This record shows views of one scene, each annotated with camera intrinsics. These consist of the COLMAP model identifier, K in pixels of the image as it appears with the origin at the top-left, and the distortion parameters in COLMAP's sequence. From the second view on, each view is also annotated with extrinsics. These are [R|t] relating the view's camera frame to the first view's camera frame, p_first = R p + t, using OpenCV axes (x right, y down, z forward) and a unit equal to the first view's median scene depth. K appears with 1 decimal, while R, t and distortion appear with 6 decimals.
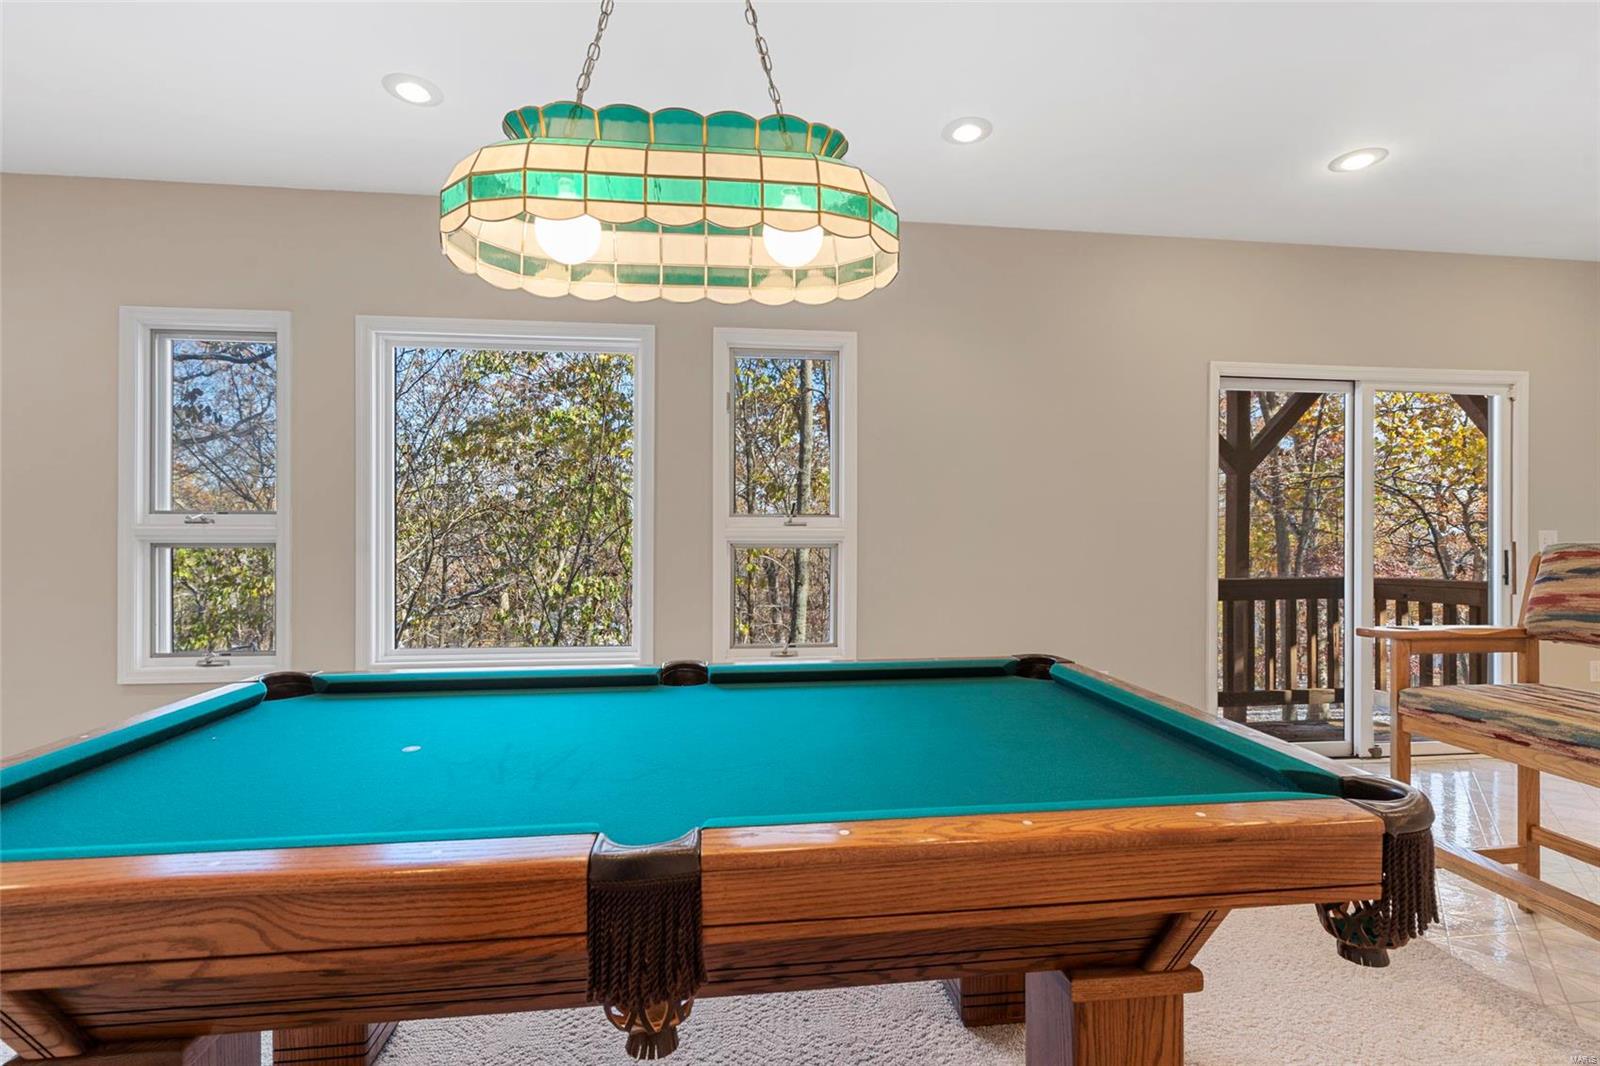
lens RADIAL K [[729.8, 0, 801.5], [0, 729.8, 530.8], [0, 0, 1]] dist [0.000338, -0.000223]
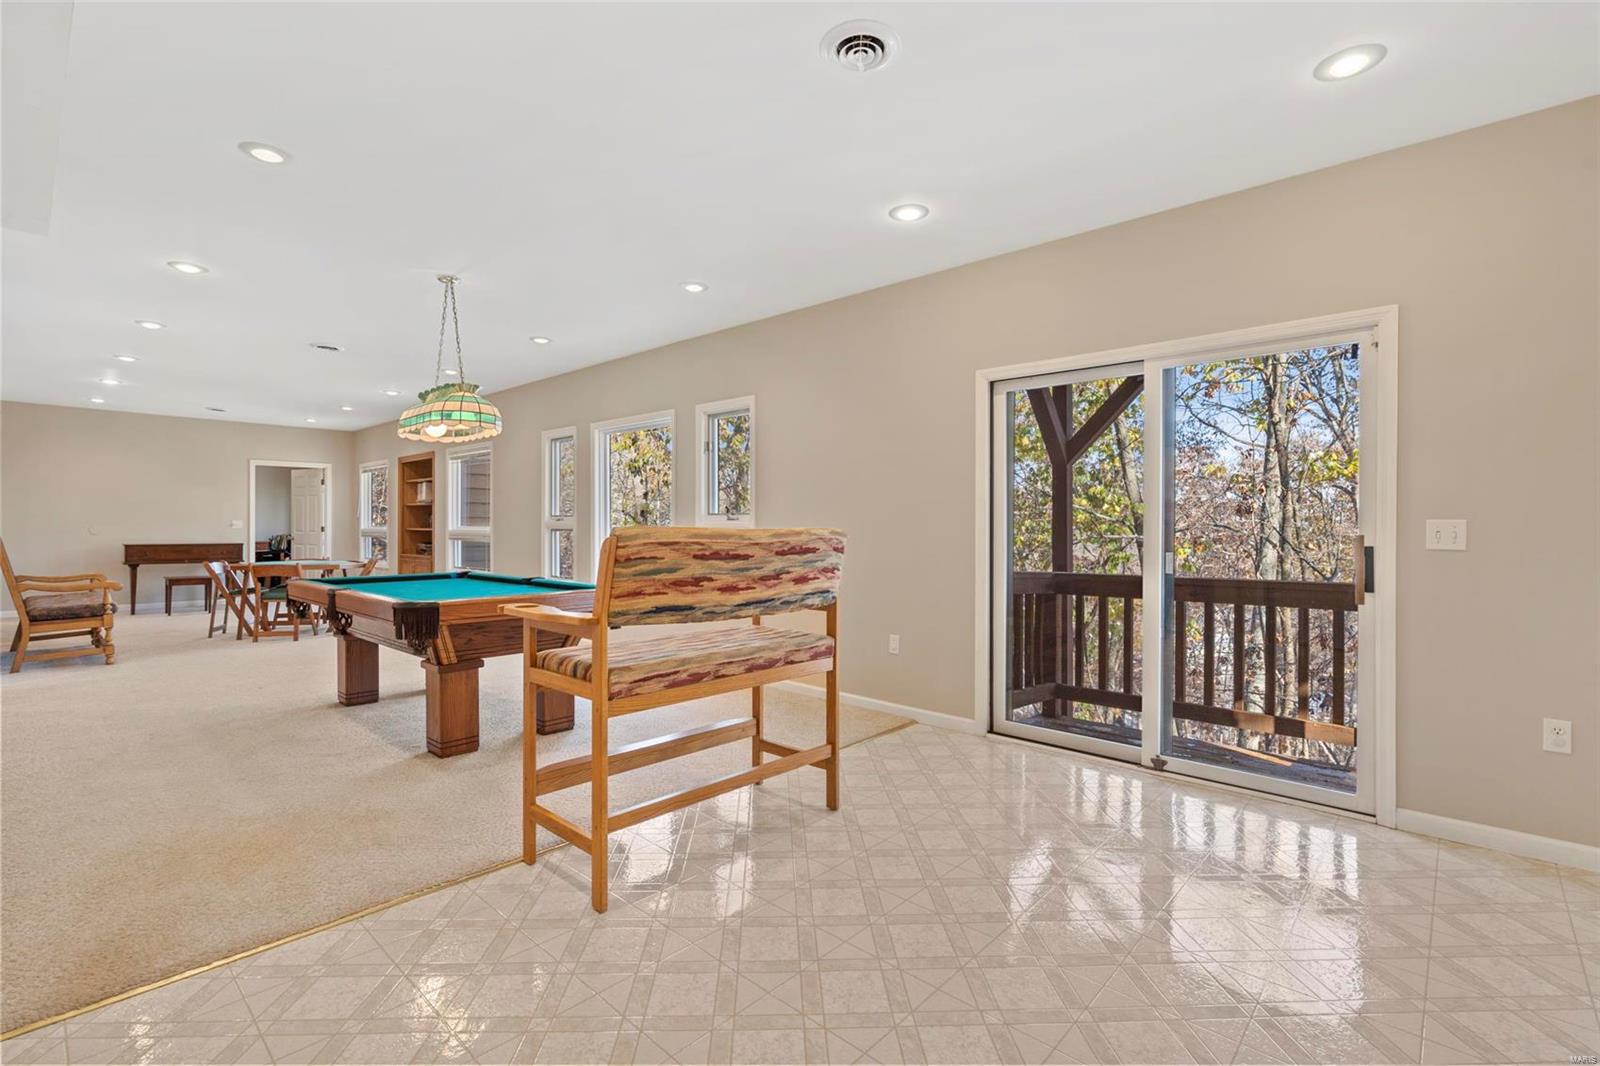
lens RADIAL K [[729.8, 0, 801.5], [0, 729.8, 530.8], [0, 0, 1]] dist [0.000338, -0.000223]
pose [[0.656472, -0.006068, -0.754326, 1.143521], [0.005096, 0.999980, -0.003610, 0.011232], [0.754333, -0.001474, 0.656490, 0.062112]]
